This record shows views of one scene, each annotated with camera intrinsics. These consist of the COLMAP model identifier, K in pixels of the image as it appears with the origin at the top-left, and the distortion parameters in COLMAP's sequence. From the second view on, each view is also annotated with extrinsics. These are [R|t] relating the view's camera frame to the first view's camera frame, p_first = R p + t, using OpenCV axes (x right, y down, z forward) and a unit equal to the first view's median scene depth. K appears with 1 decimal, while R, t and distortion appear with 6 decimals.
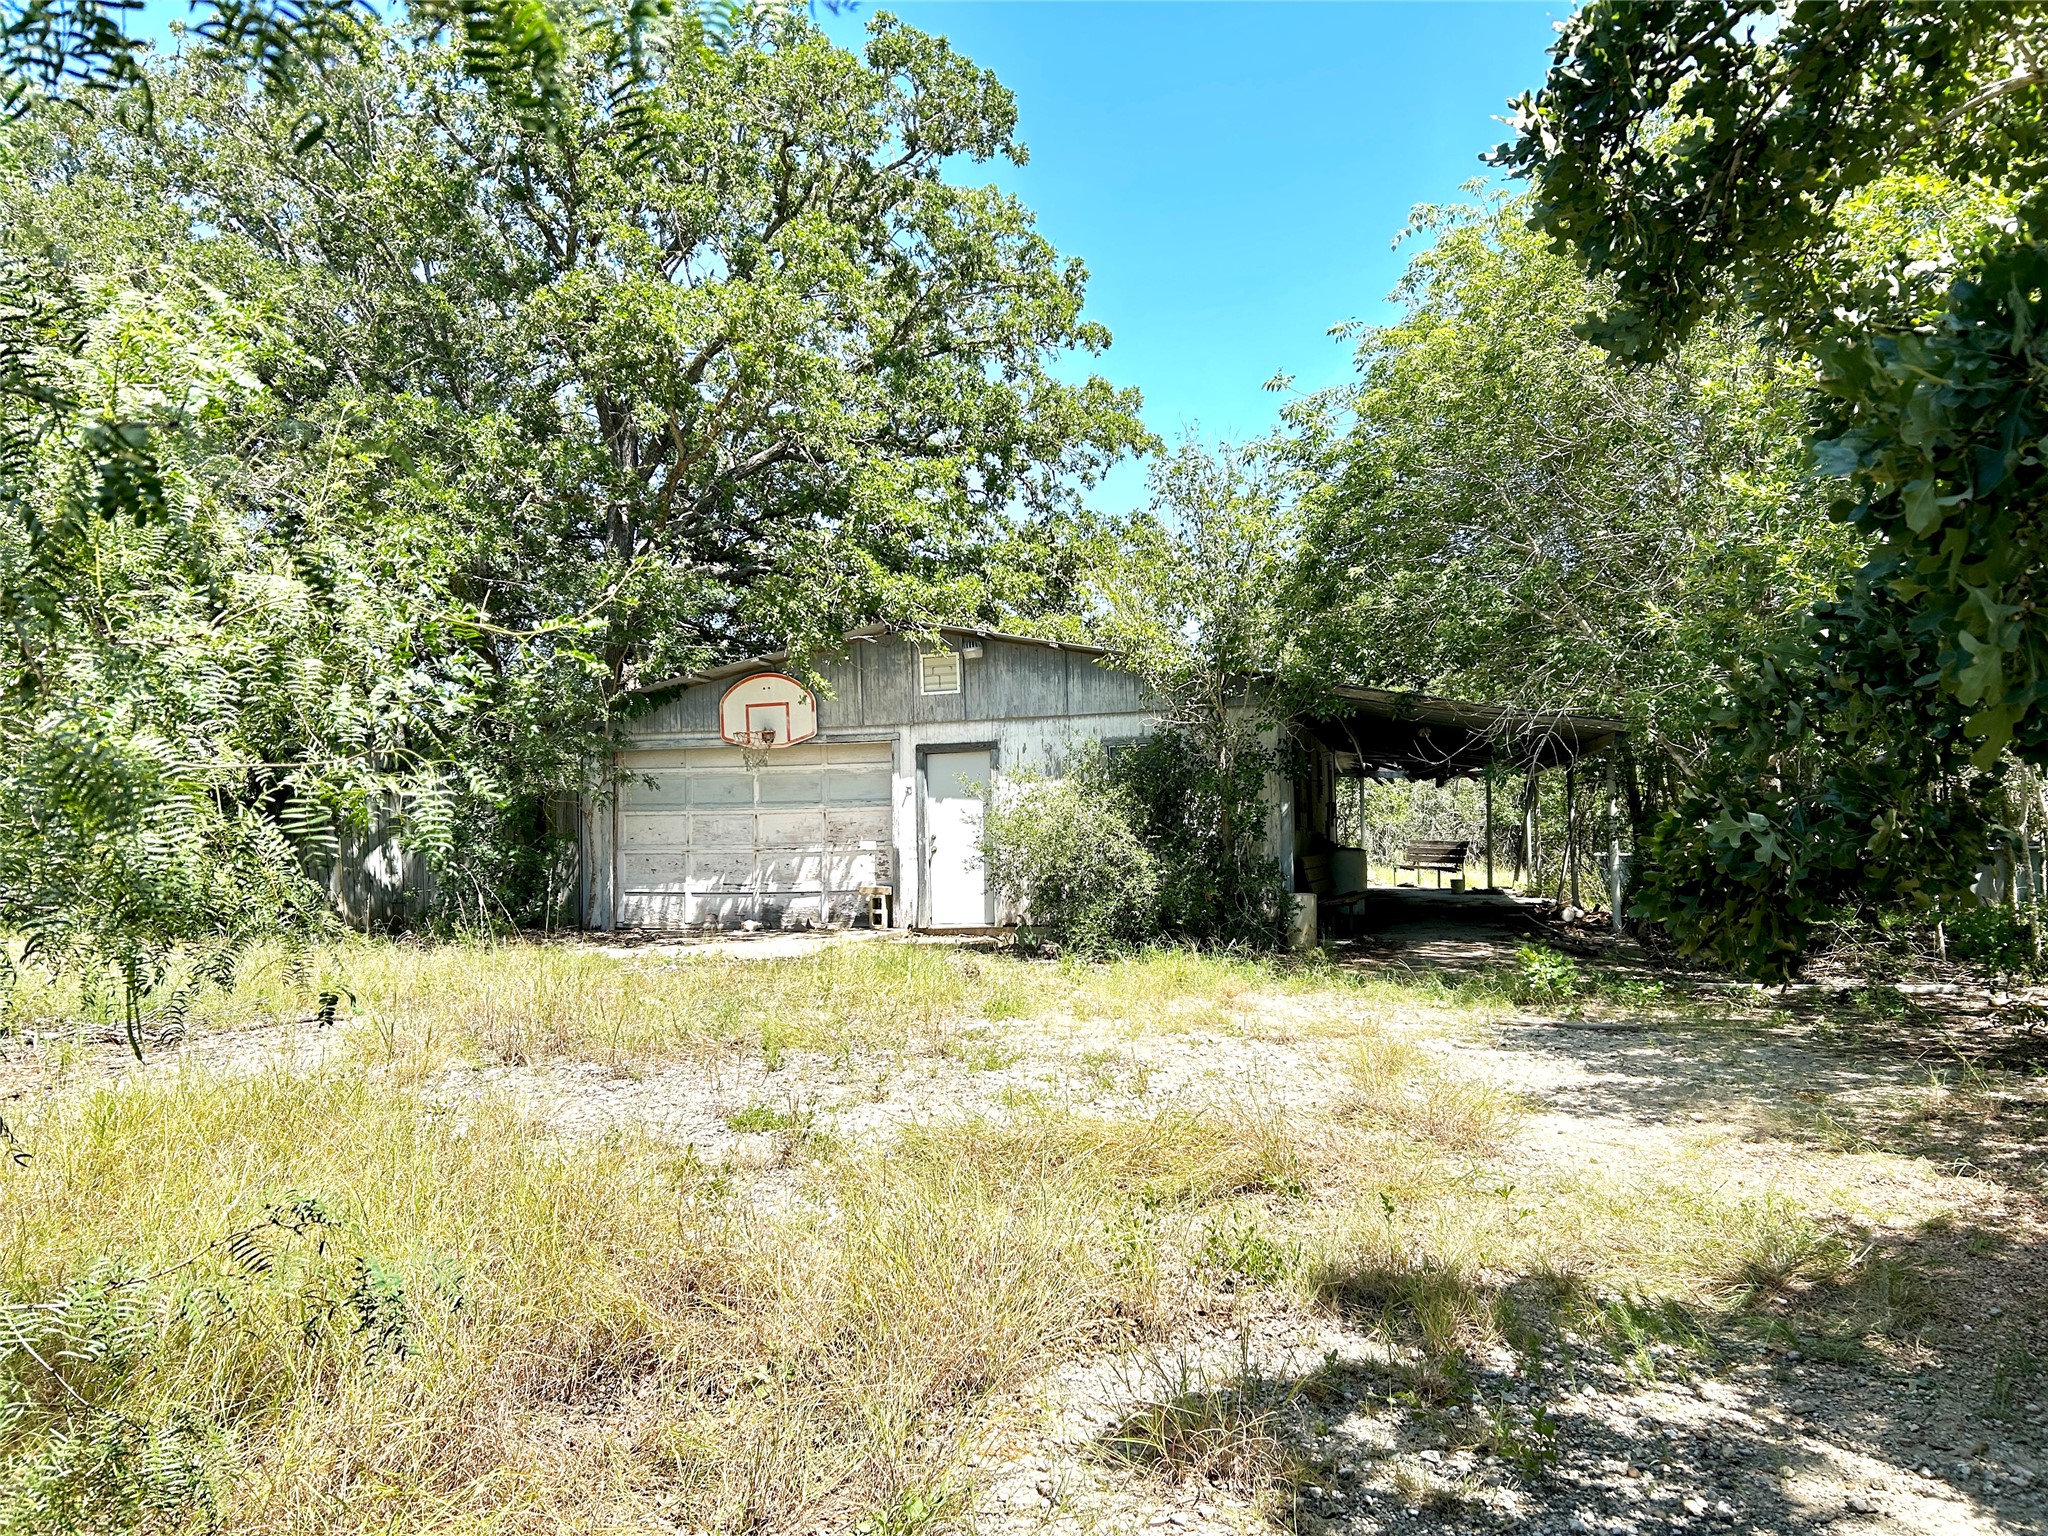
lens RADIAL K [[1554.3, 0, 1024.0], [0, 1554.3, 771.1], [0, 0, 1]] dist [-0.000875, -0.000017]
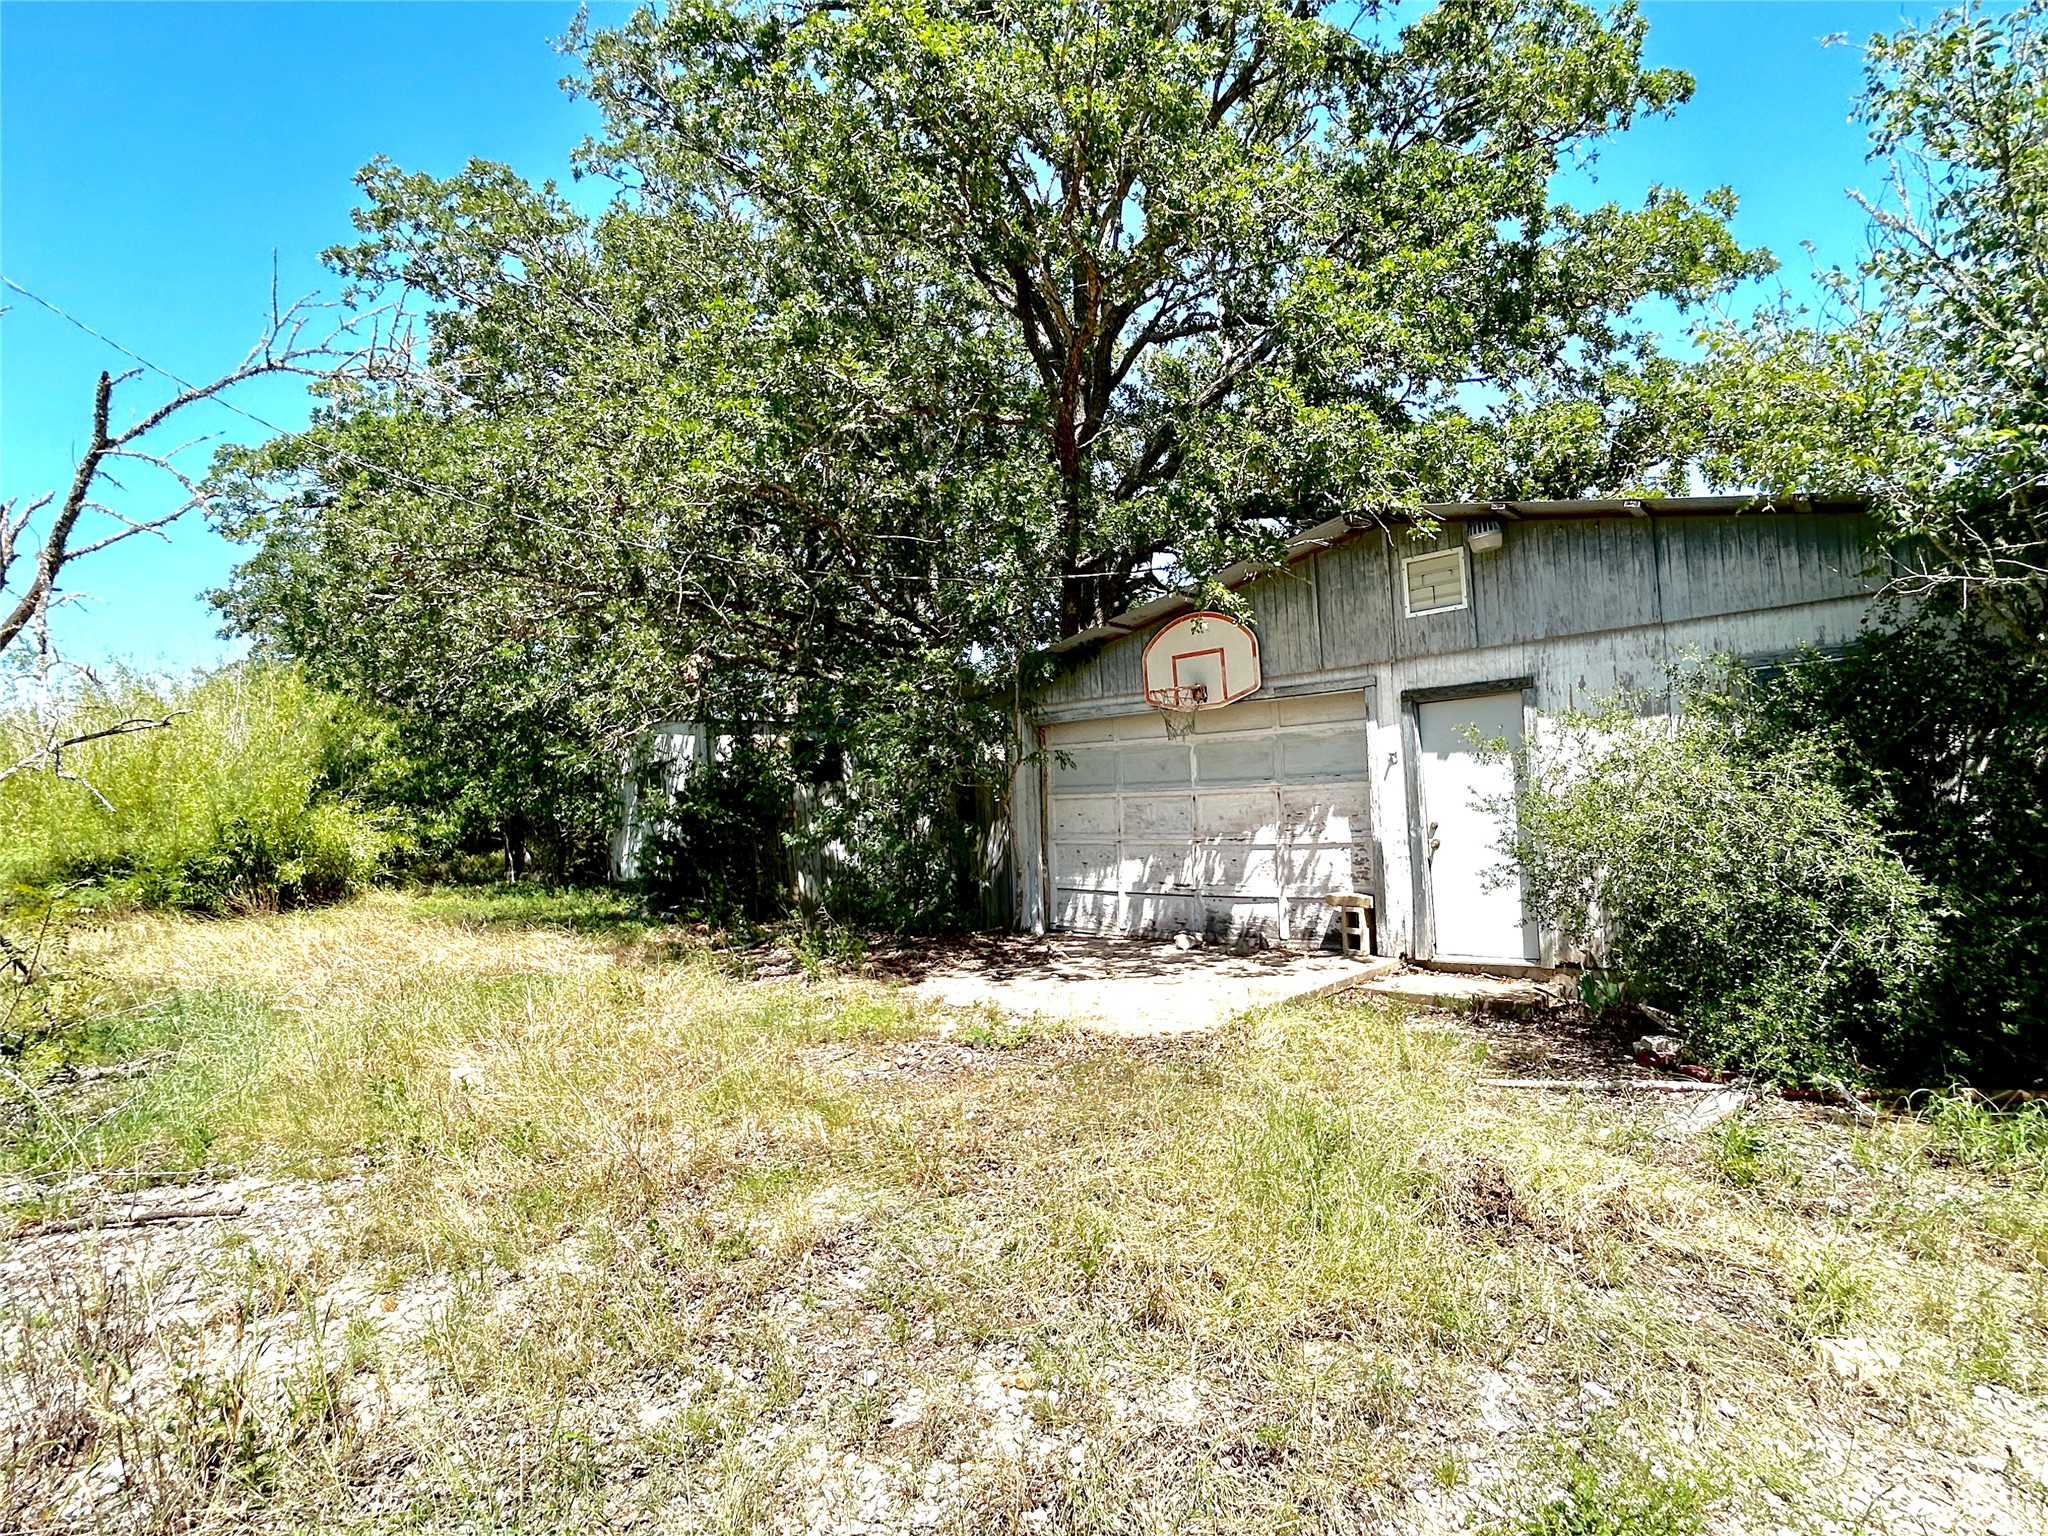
lens RADIAL K [[1045.6, 0, 1018.1], [0, 1045.6, 756.1], [0, 0, 1]] dist [-0.003998, 0.001569]
pose [[0.889309, -0.037418, -0.455773, -0.010884], [0.038990, 0.999222, -0.005958, 0.008038], [0.455641, -0.012472, 0.890076, 0.513168]]
